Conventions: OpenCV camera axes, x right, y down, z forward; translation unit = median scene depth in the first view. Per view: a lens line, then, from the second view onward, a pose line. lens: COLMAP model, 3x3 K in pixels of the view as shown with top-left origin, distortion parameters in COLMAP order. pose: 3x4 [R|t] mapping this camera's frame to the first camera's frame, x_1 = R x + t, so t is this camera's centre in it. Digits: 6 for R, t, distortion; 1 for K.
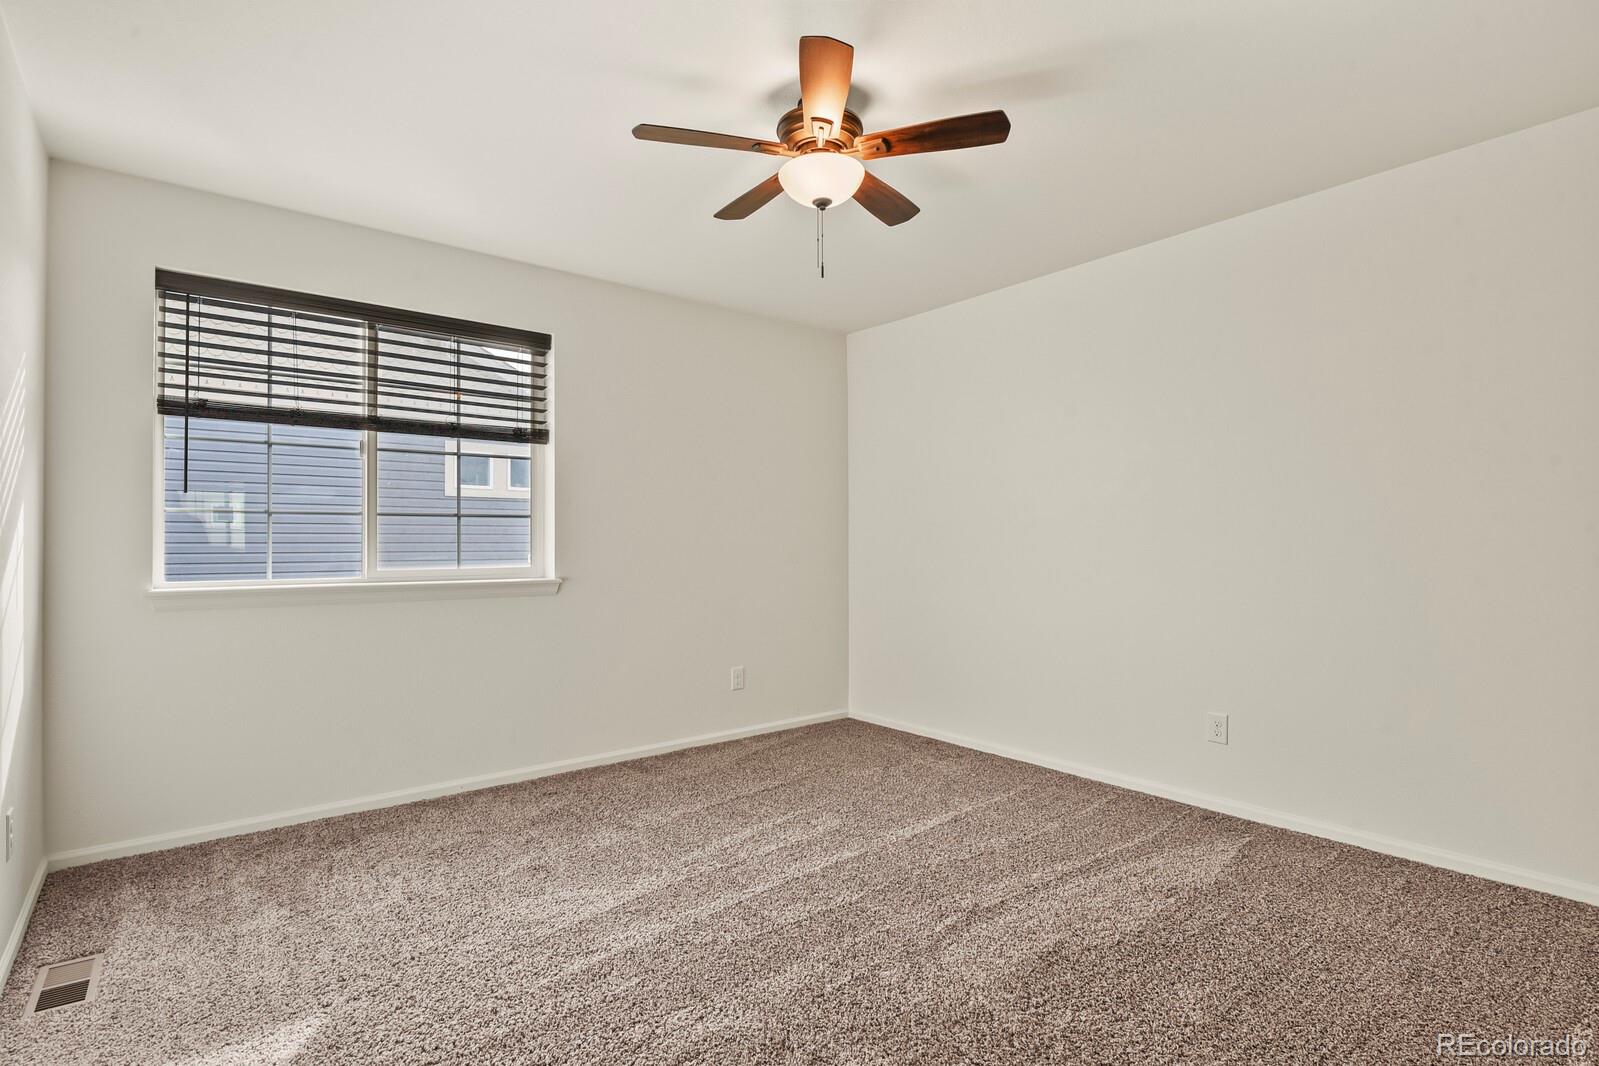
lens RADIAL K [[755.3, 0, 799.5], [0, 755.3, 533.0], [0, 0, 1]] dist [-0.030226, -0.000103]
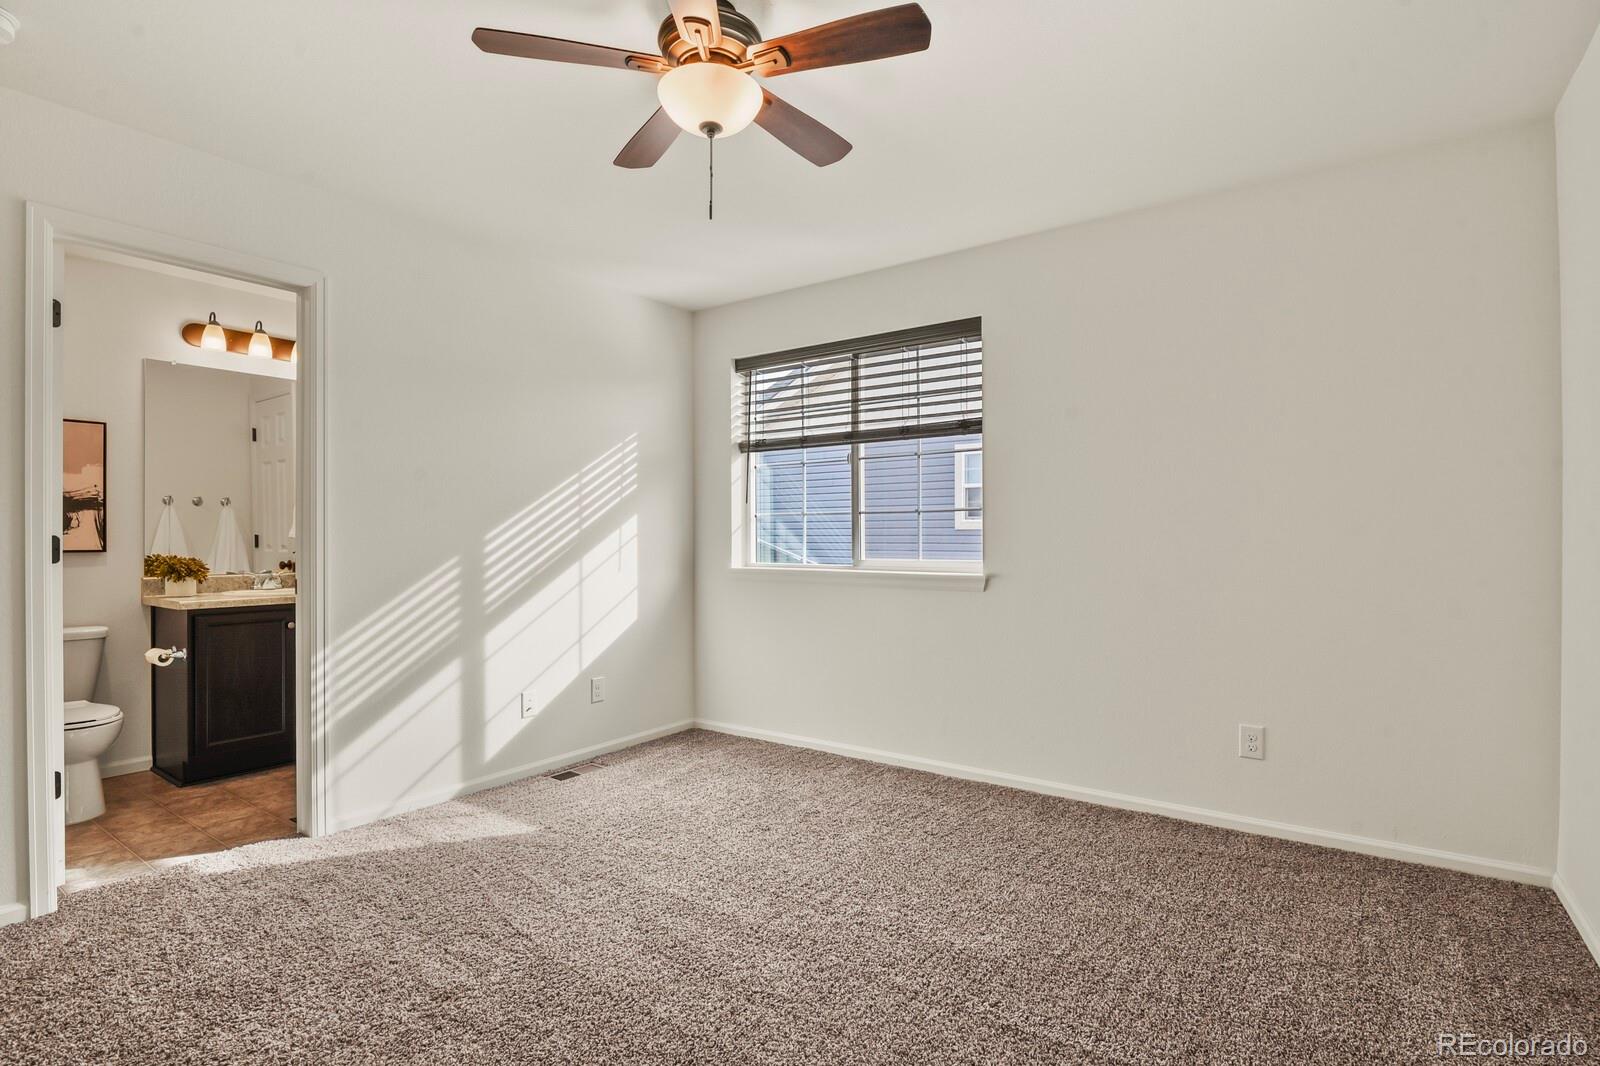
lens RADIAL K [[775.8, 0, 804.2], [0, 775.8, 538.0], [0, 0, 1]] dist [-0.006351, -0.007017]
pose [[0.264054, 0.008743, -0.964468, 0.612801], [0.019760, 0.999700, 0.014472, -0.005093], [0.964305, -0.022880, 0.263802, 0.587005]]
